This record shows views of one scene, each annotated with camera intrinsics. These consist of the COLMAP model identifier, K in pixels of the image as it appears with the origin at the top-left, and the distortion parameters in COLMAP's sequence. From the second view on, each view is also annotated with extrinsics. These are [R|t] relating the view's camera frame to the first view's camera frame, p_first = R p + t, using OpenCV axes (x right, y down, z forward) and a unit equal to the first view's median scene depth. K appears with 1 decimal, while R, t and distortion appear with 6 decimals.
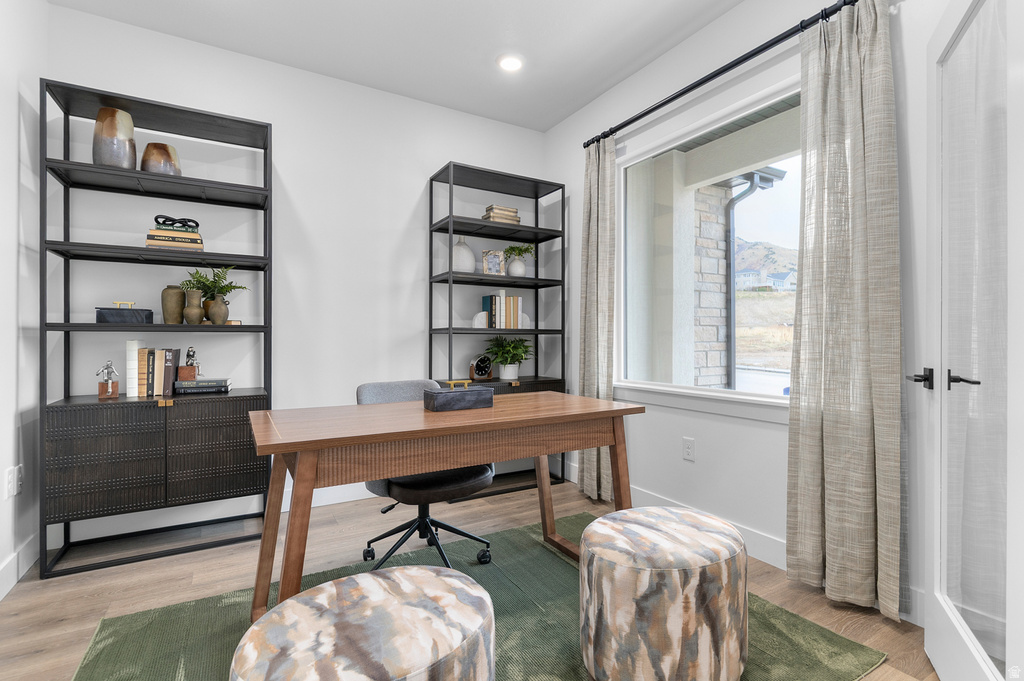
lens RADIAL K [[485.4, 0, 512.9], [0, 485.4, 333.8], [0, 0, 1]] dist [0.000210, -0.000300]
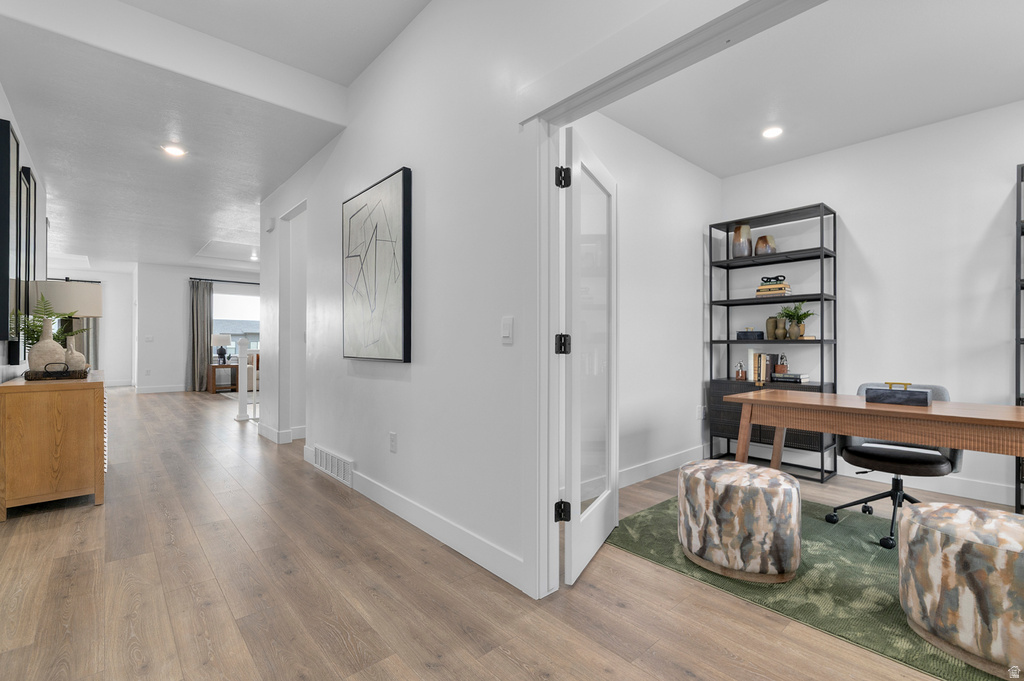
lens RADIAL K [[455.8, 0, 510.0], [0, 455.8, 342.1], [0, 0, 1]] dist [-0.003143, -0.000091]
pose [[0.166826, -0.006994, -0.985962, 0.741361], [0.007227, 0.999957, -0.005871, -0.008254], [0.985960, -0.006146, 0.166869, -0.172511]]
